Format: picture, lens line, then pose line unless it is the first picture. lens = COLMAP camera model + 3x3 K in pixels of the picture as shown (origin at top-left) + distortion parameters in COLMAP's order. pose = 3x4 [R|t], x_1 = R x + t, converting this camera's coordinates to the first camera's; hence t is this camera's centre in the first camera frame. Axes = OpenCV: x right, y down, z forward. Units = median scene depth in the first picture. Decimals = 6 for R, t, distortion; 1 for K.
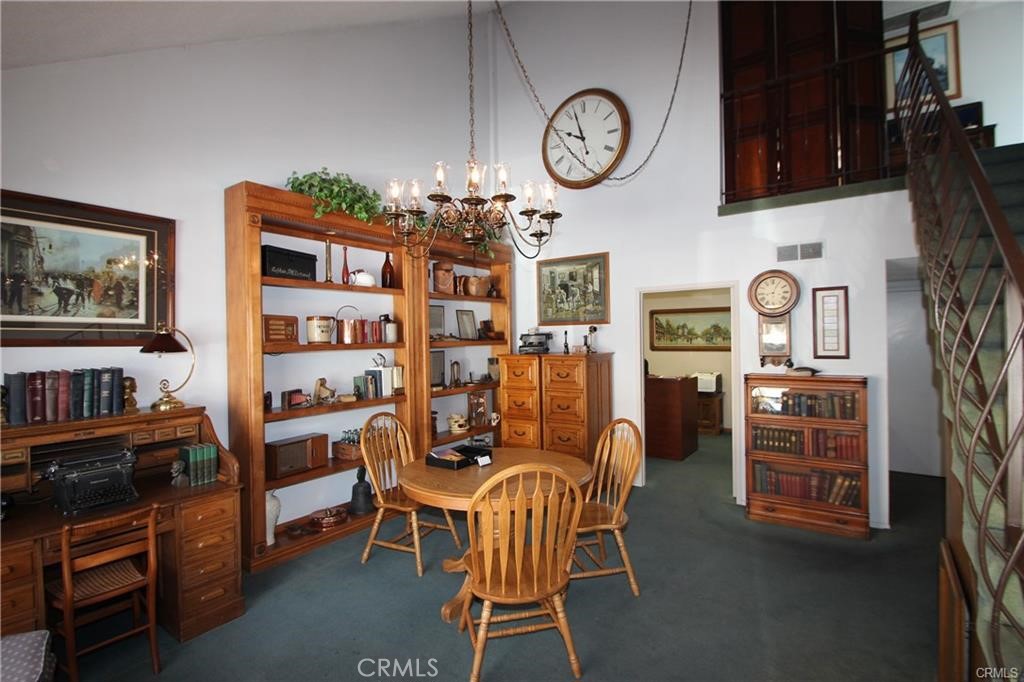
lens RADIAL K [[495.1, 0, 516.5], [0, 495.1, 338.5], [0, 0, 1]] dist [-0.007648, -0.001958]
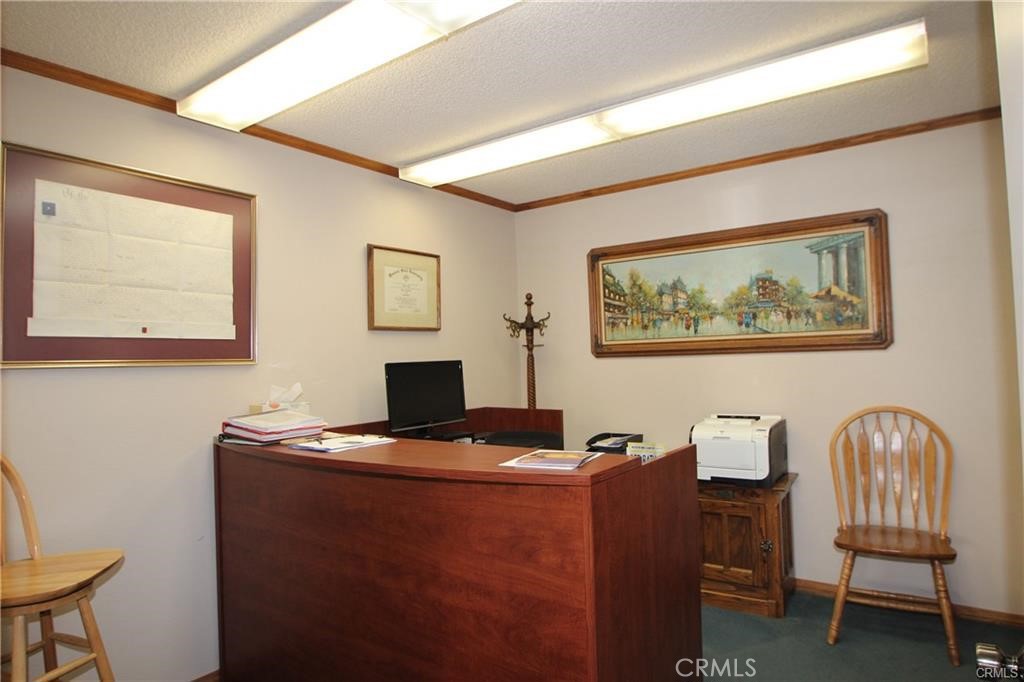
lens RADIAL K [[621.5, 0, 513.9], [0, 621.5, 342.1], [0, 0, 1]] dist [-0.003376, -0.000291]
pose [[0.999795, -0.016189, -0.012135, 0.228389], [0.015759, 0.999274, -0.034686, 0.030265], [0.012688, 0.034488, 0.999325, 0.555296]]
